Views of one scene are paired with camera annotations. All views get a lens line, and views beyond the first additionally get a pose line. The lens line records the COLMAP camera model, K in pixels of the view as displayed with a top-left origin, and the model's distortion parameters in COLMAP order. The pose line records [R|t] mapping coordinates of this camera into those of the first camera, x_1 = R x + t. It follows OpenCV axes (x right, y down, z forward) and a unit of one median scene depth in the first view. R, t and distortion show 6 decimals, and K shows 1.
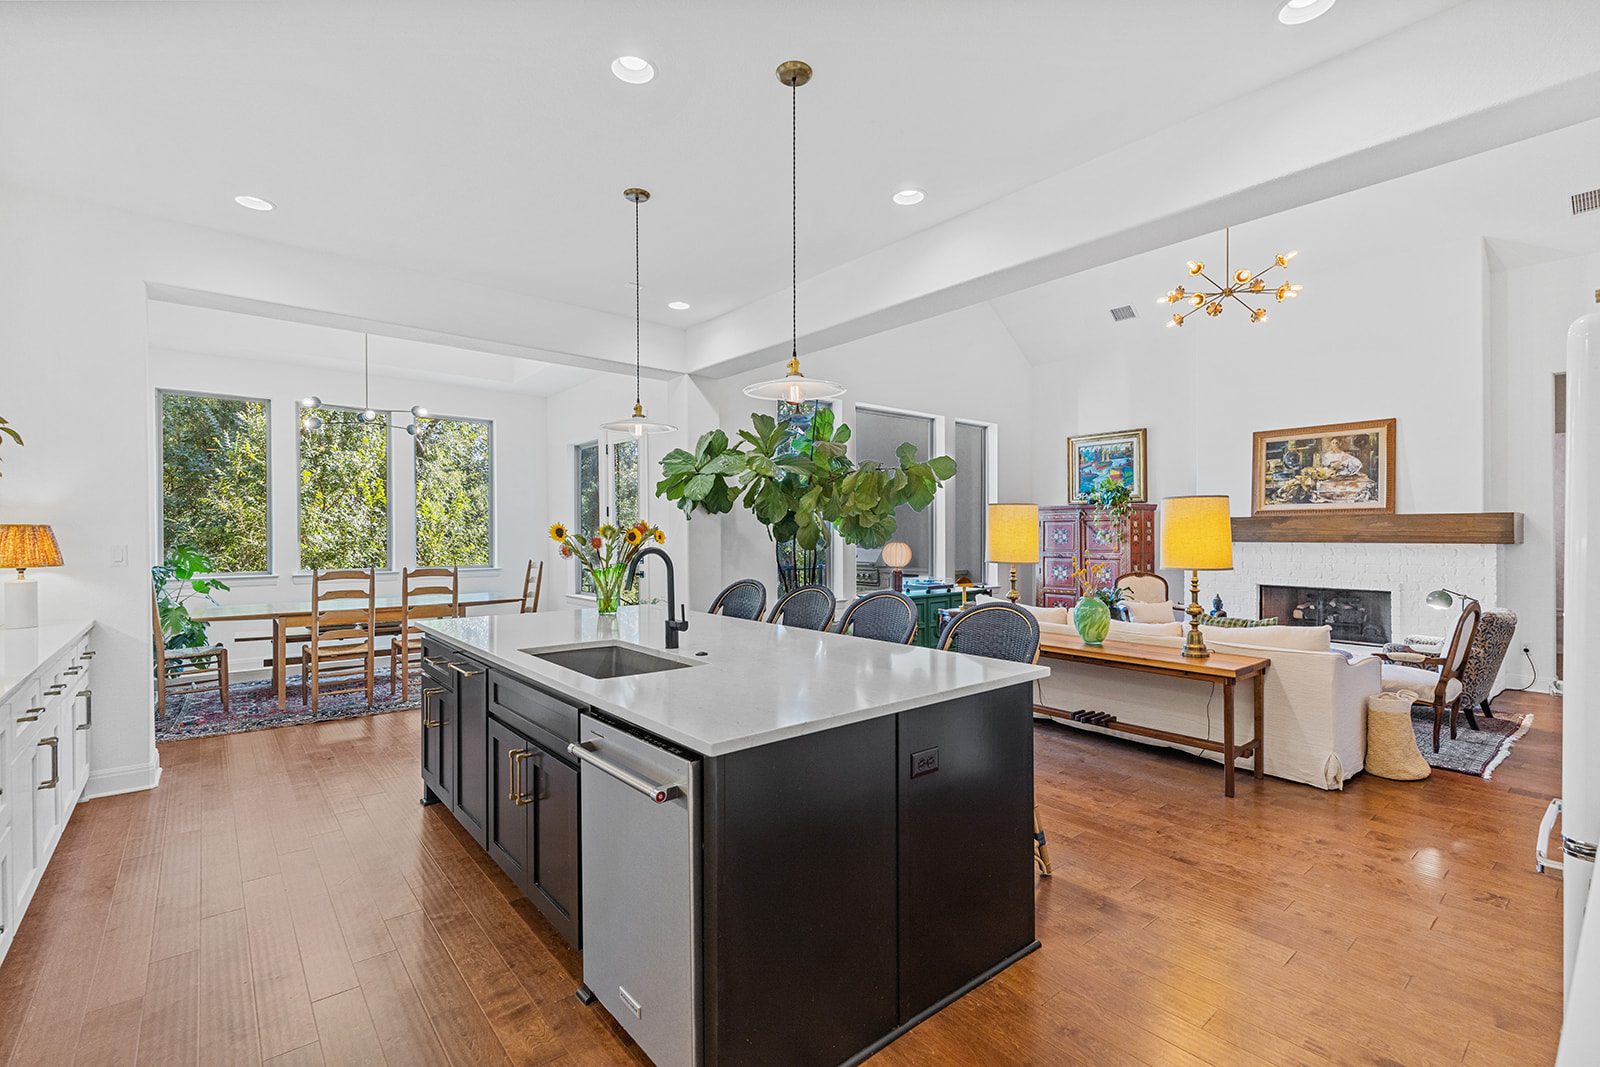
lens RADIAL K [[713.7, 0, 804.1], [0, 713.7, 542.2], [0, 0, 1]] dist [-0.001687, -0.000204]
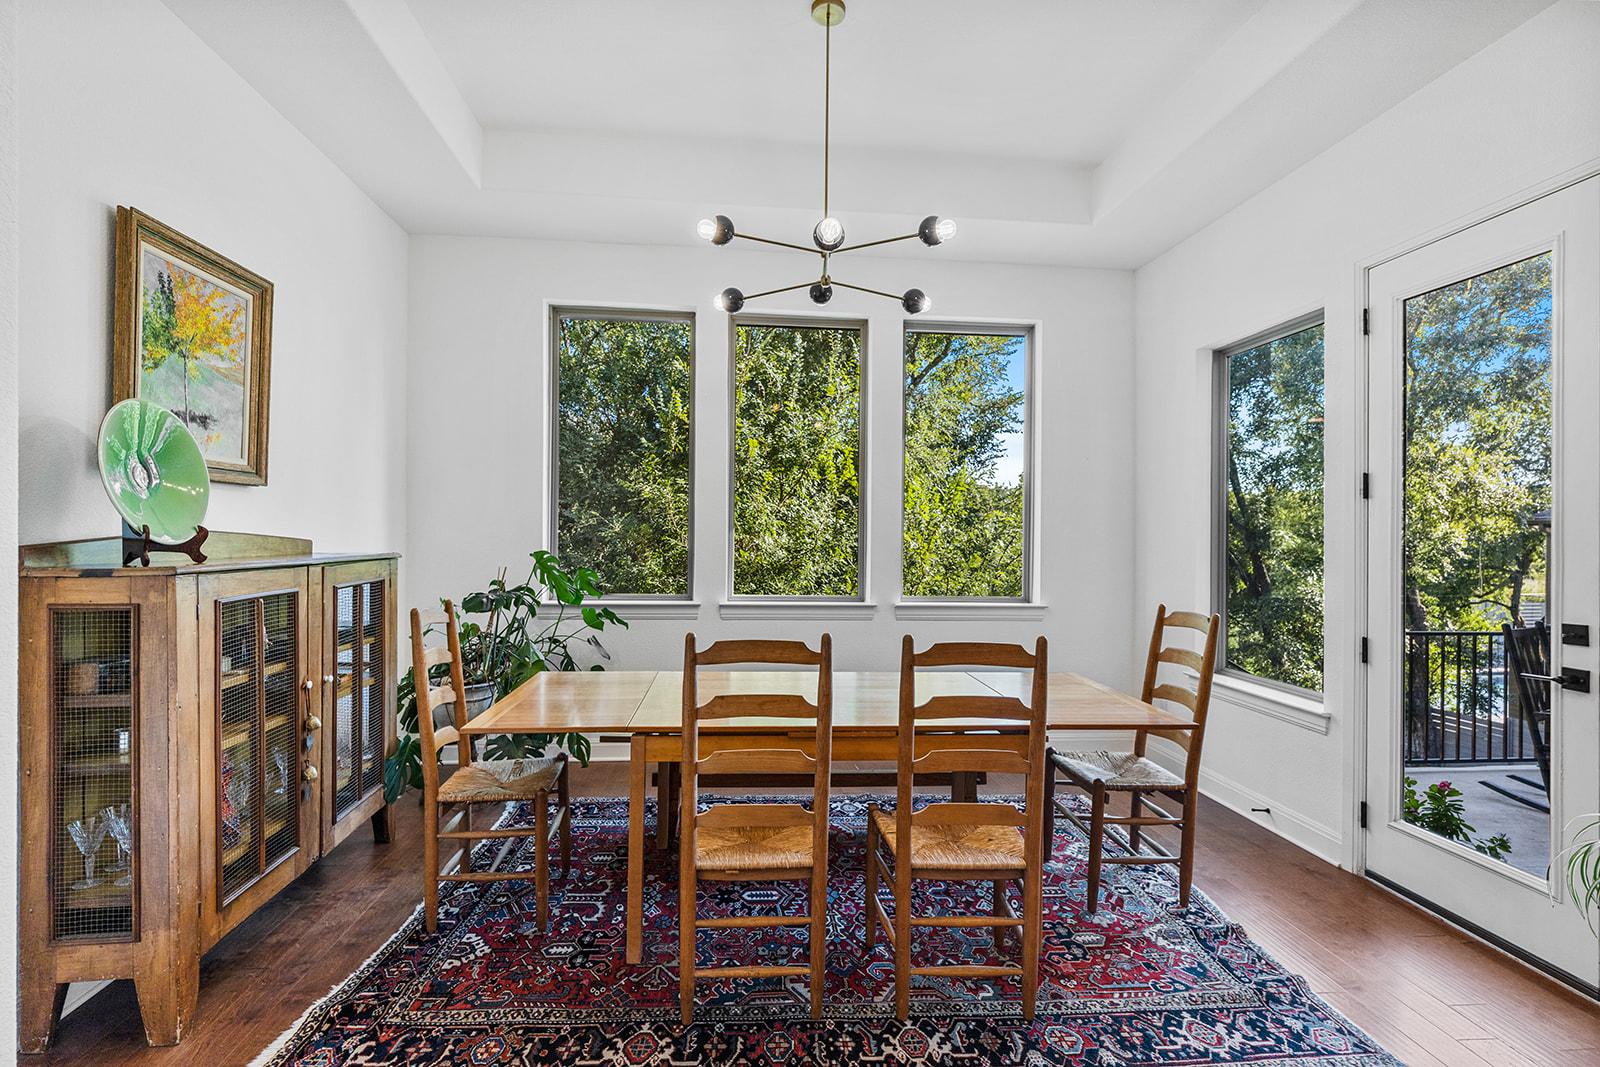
lens RADIAL K [[732.6, 0, 795.1], [0, 732.6, 537.1], [0, 0, 1]] dist [0.000903, 0.000060]
pose [[0.820078, 0.014799, -0.572061, -0.855828], [-0.023530, 0.999692, -0.007869, -0.015426], [0.571768, 0.019914, 0.820174, 1.445685]]
